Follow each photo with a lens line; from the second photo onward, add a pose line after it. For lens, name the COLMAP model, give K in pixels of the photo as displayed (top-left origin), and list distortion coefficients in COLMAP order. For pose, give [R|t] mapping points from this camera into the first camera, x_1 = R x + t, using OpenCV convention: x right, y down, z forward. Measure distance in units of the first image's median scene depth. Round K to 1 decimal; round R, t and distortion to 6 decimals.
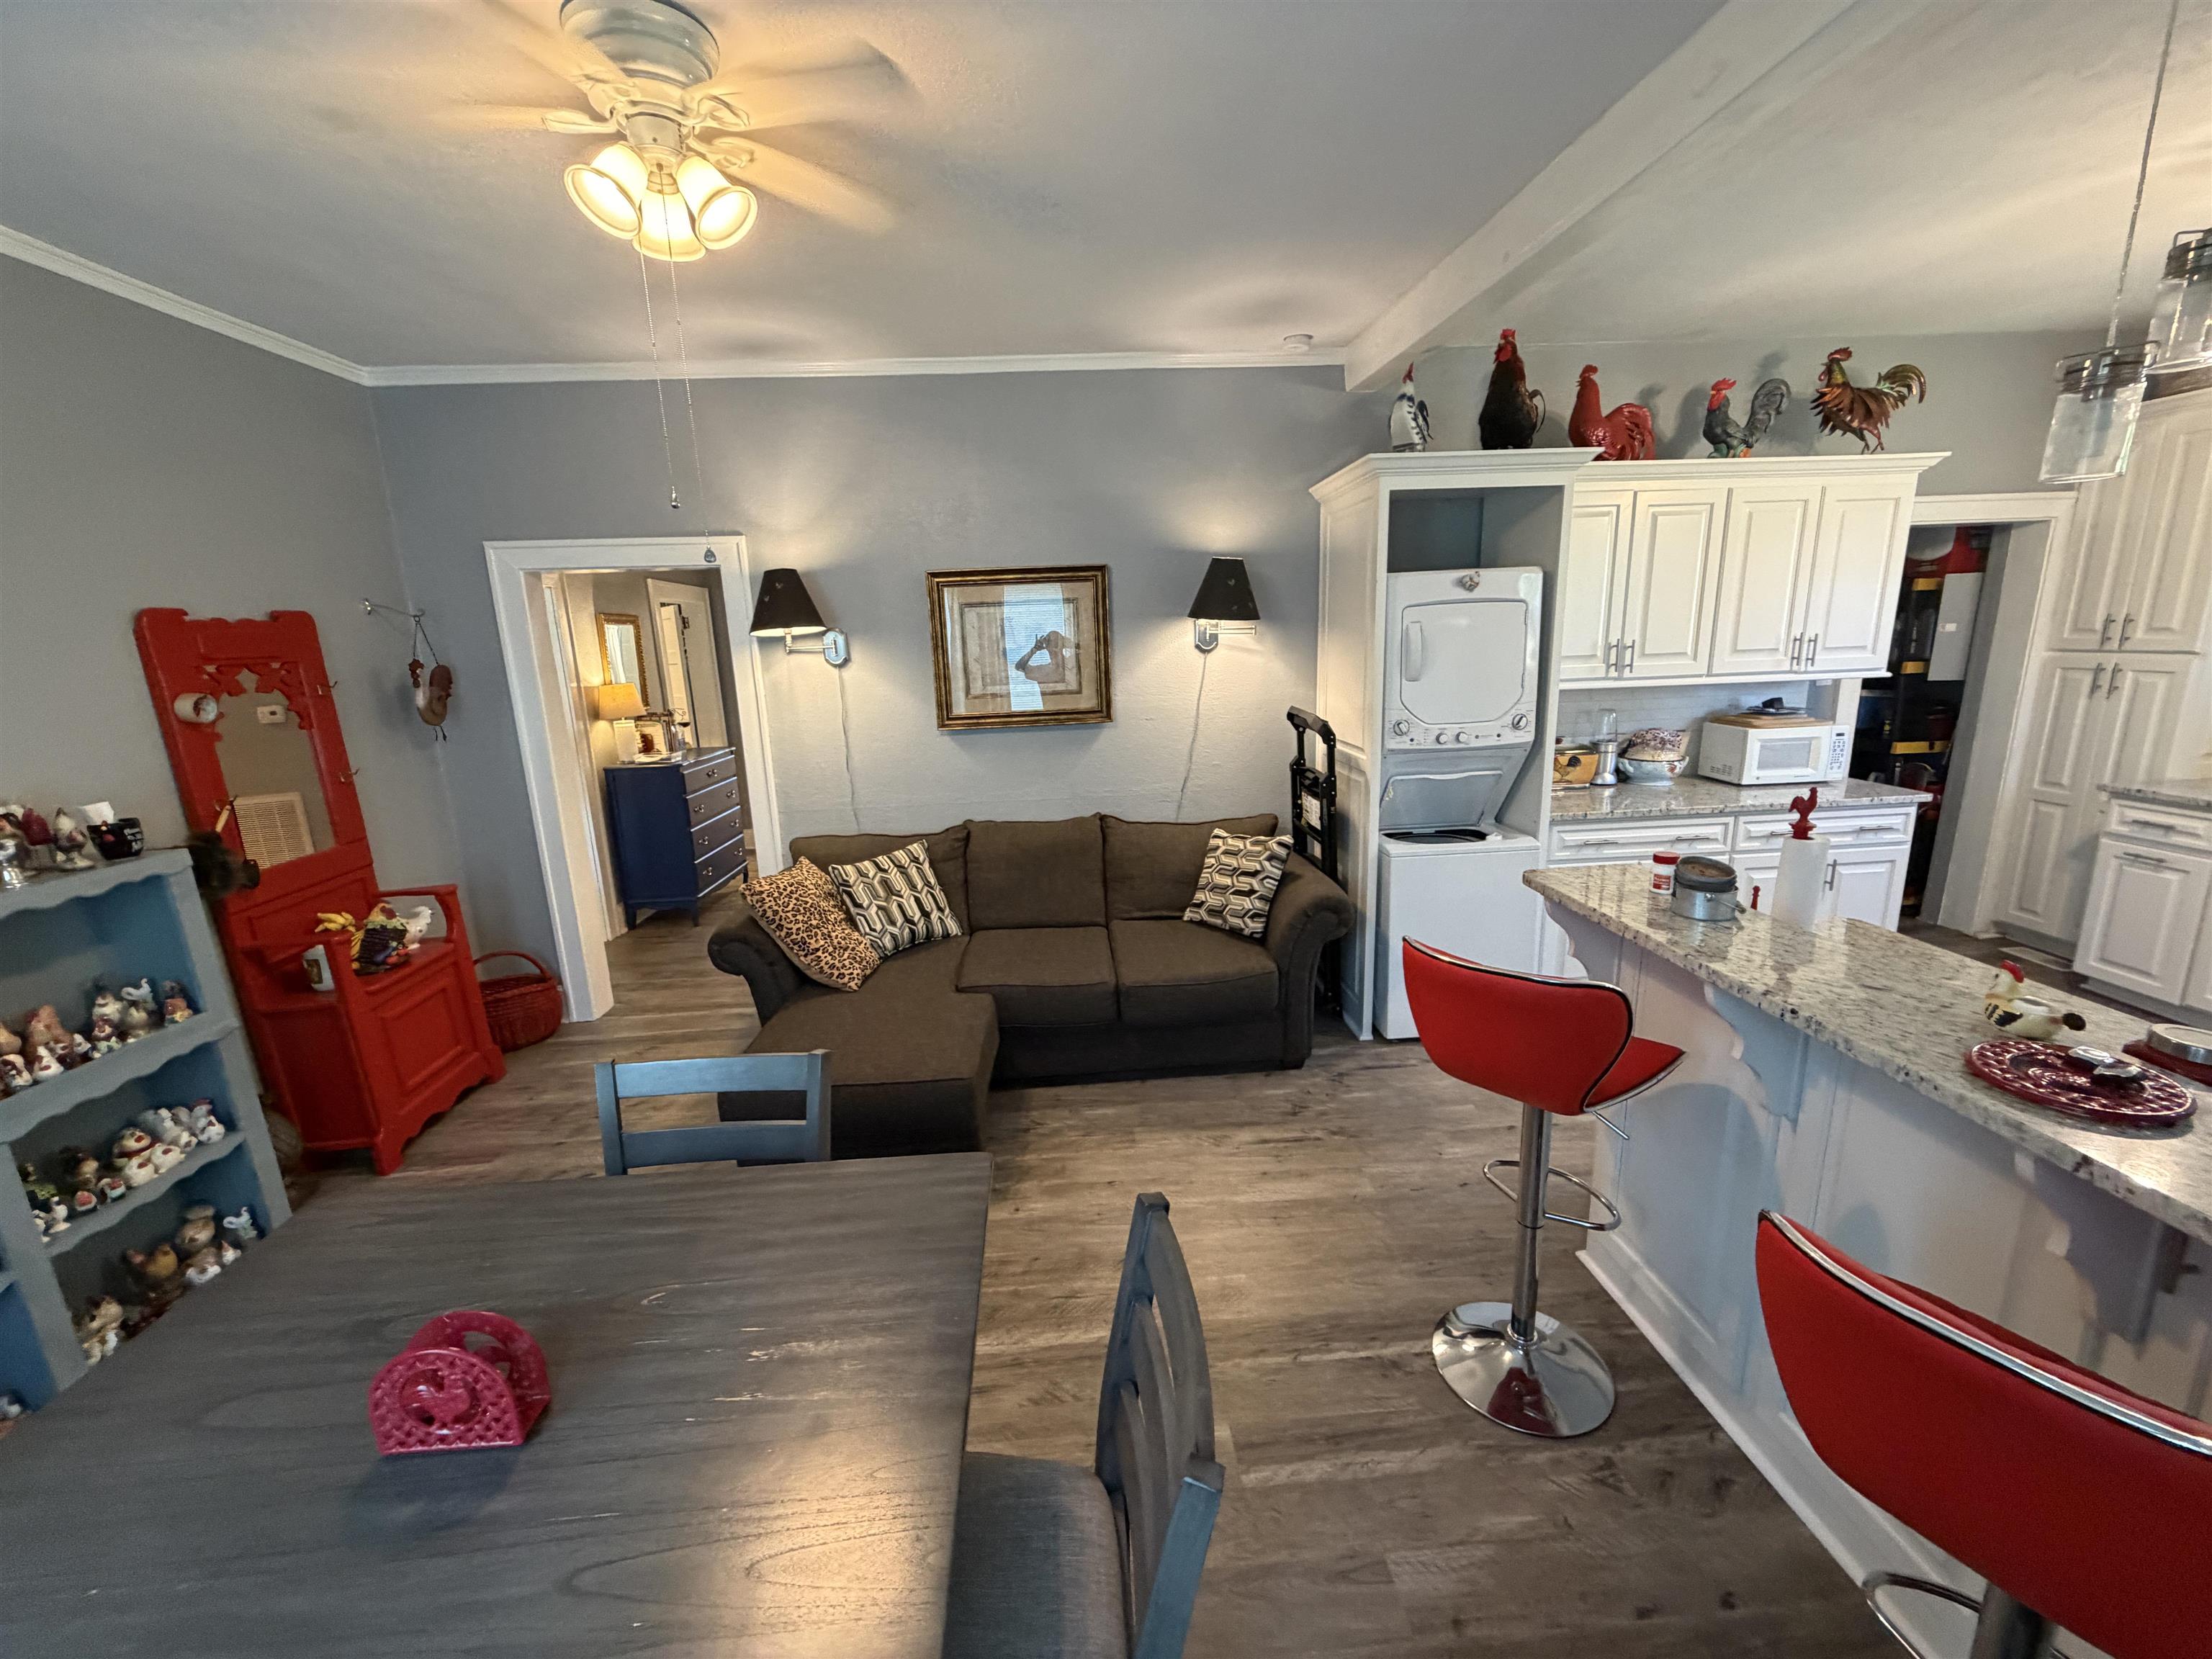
lens RADIAL K [[884.5, 0, 1096.7], [0, 884.5, 828.2], [0, 0, 1]] dist [-0.002097, 0.001144]
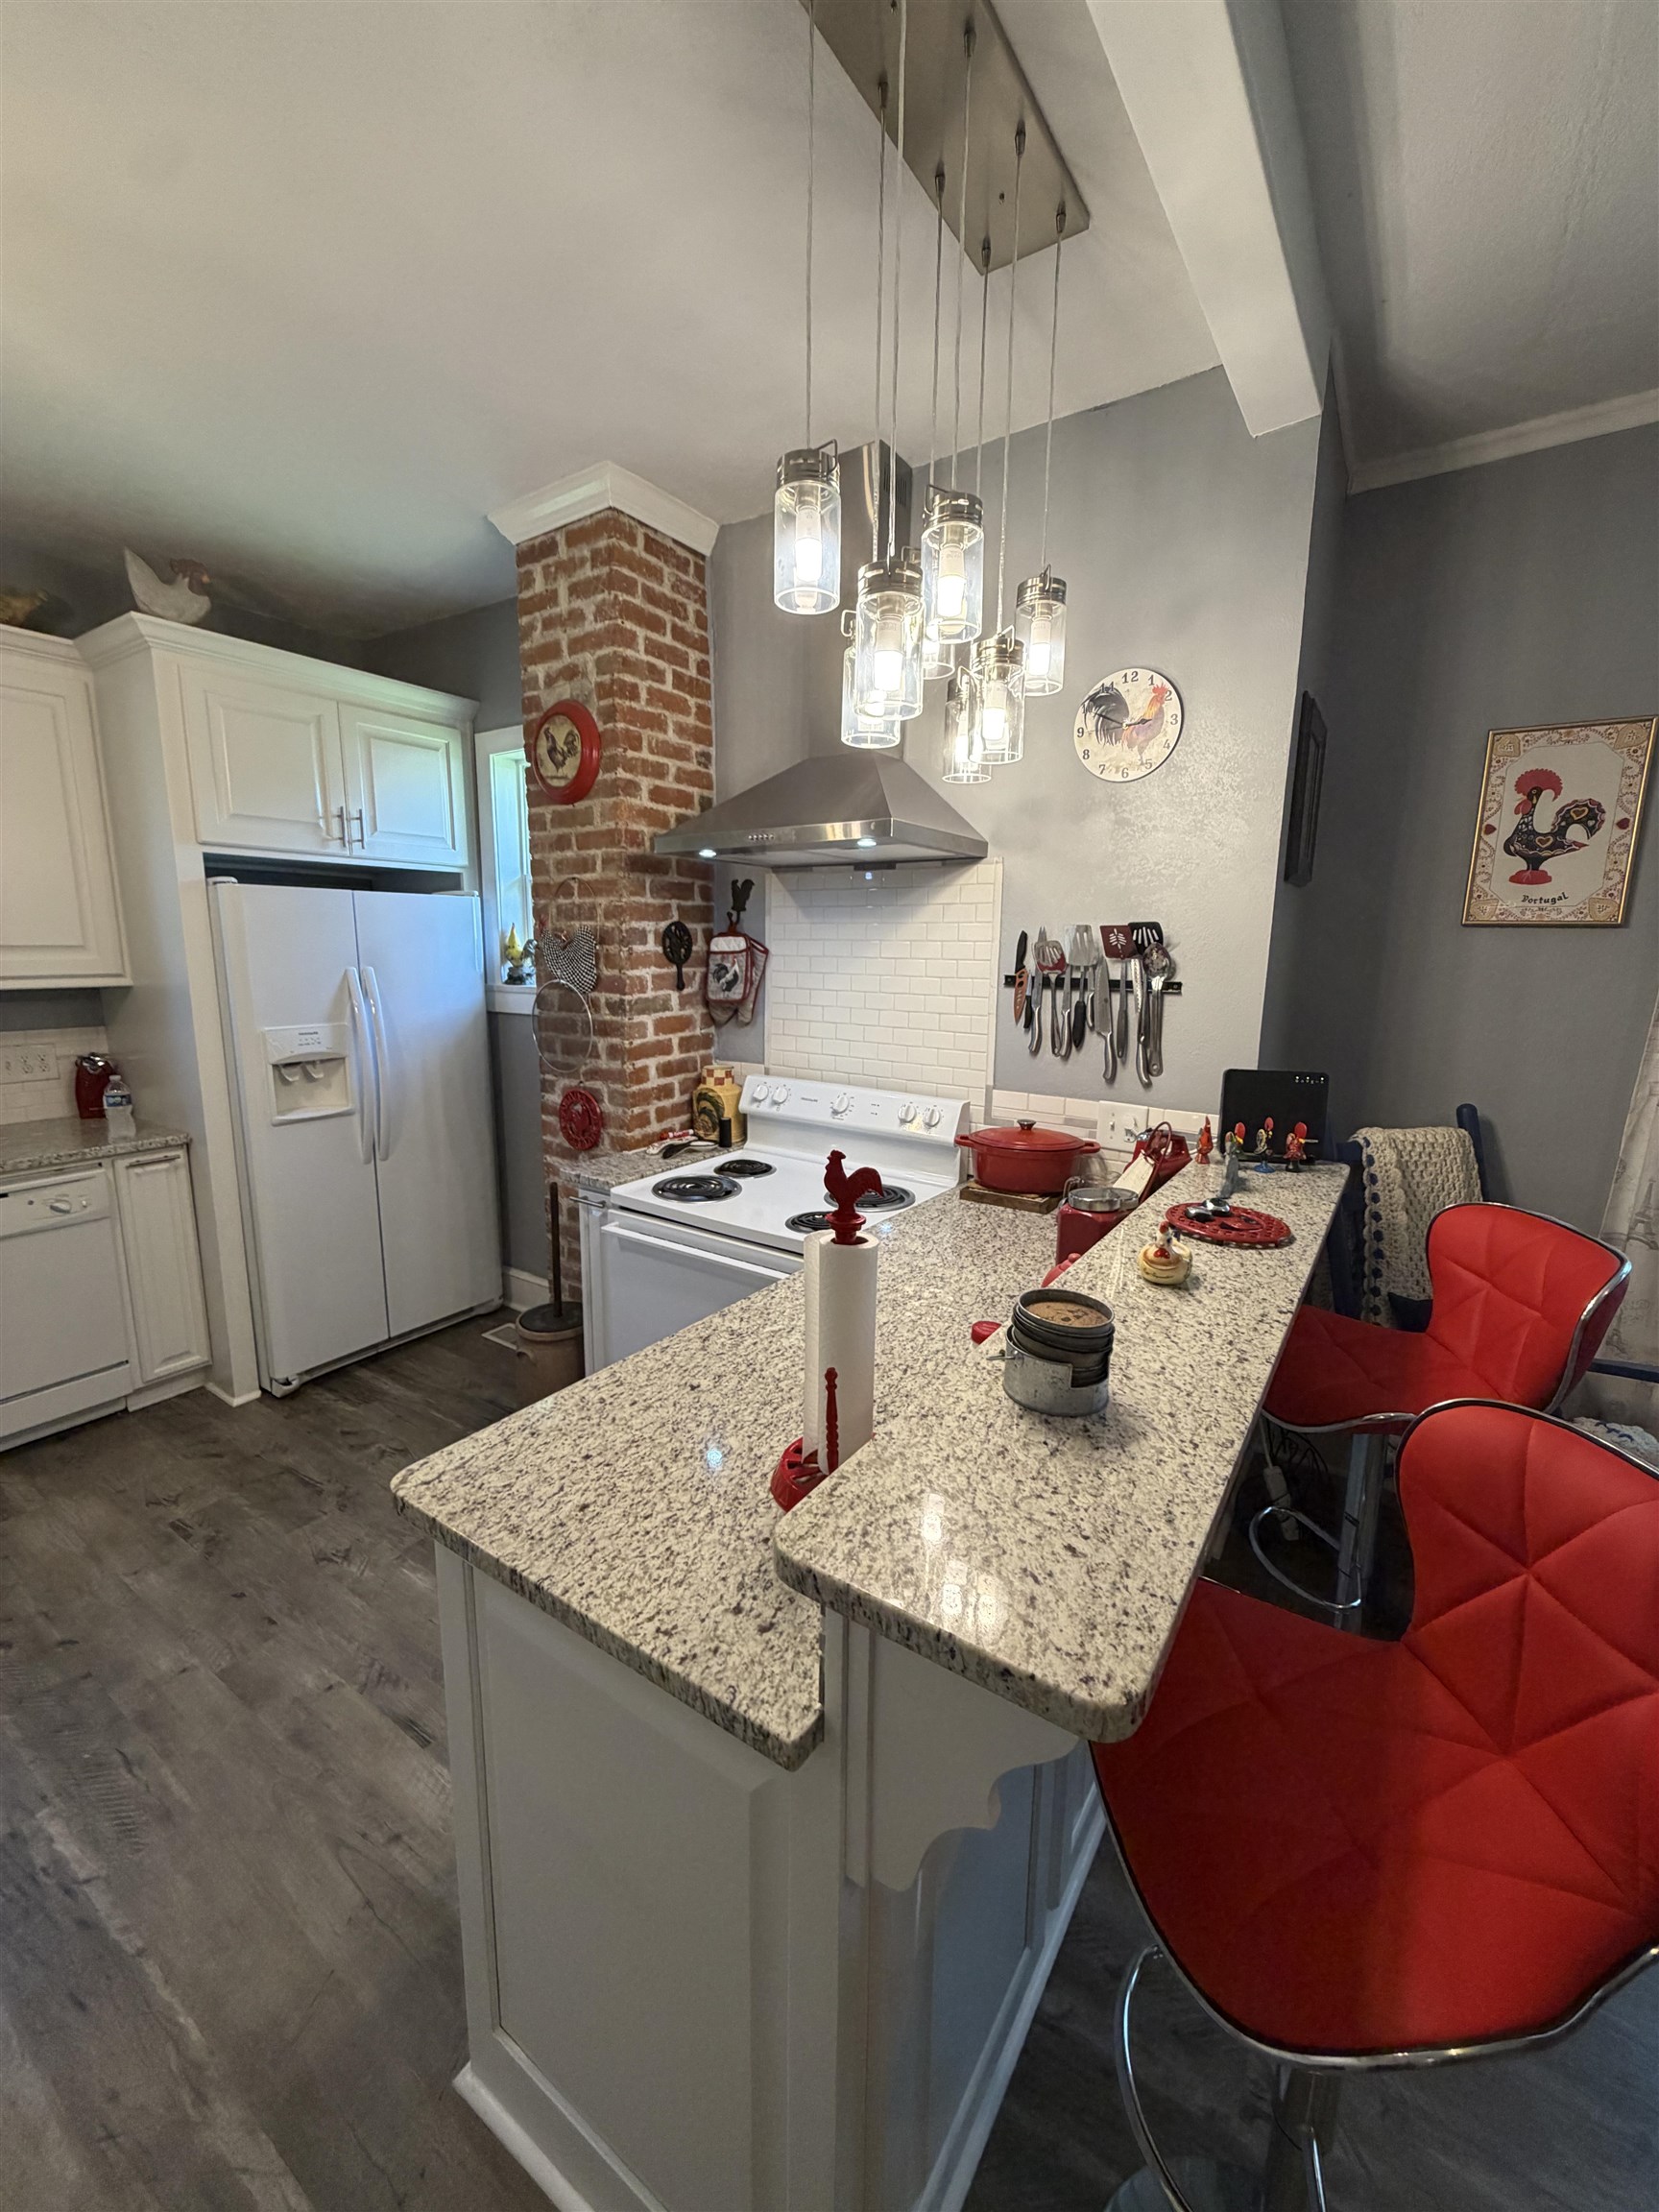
lens RADIAL K [[884.5, 0, 831.6], [0, 884.5, 1097.5], [0, 0, 1]] dist [-0.002097, 0.001144]
pose [[-0.795591, -0.076550, 0.600979, 0.247747], [0.149977, 0.936223, 0.317795, -0.130982], [-0.586977, 0.342968, -0.733369, 0.717303]]
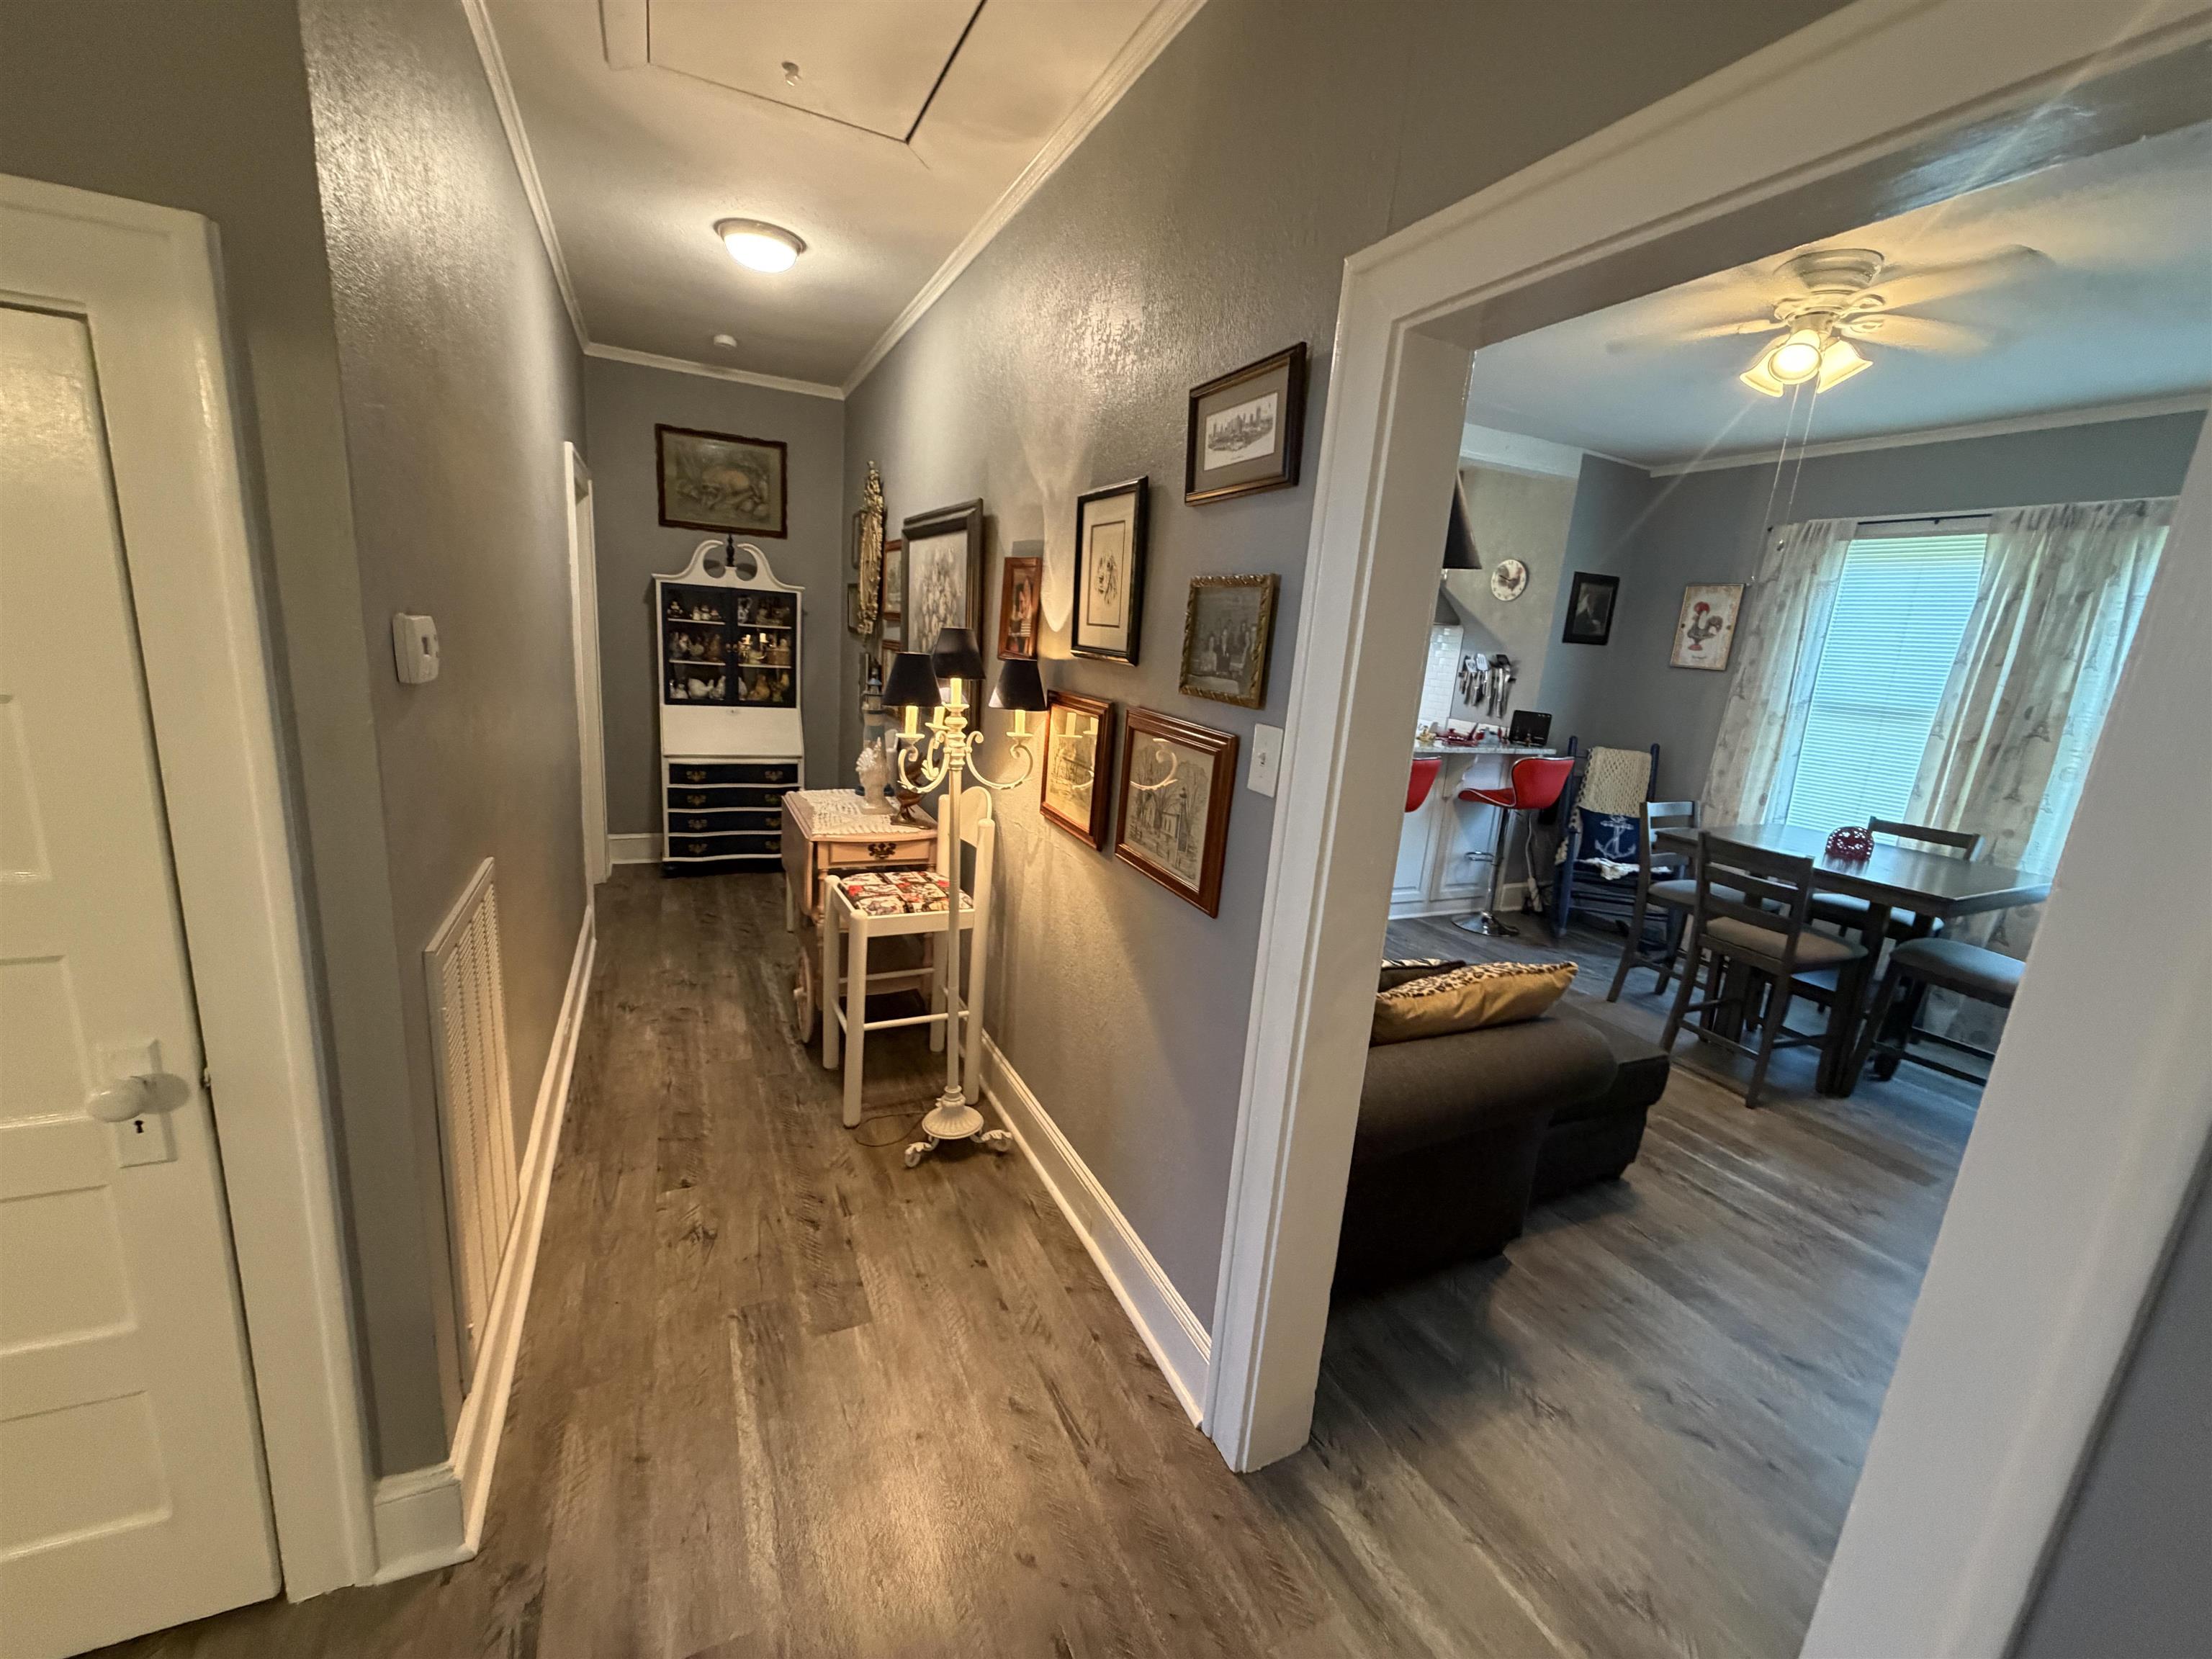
lens RADIAL K [[884.5, 0, 1100.0], [0, 884.5, 825.5], [0, 0, 1]] dist [-0.002097, 0.001144]
pose [[-0.377090, -0.191577, 0.906146, -0.770777], [0.138640, 0.955674, 0.259743, -0.238968], [-0.915741, 0.223575, -0.333815, 1.371011]]
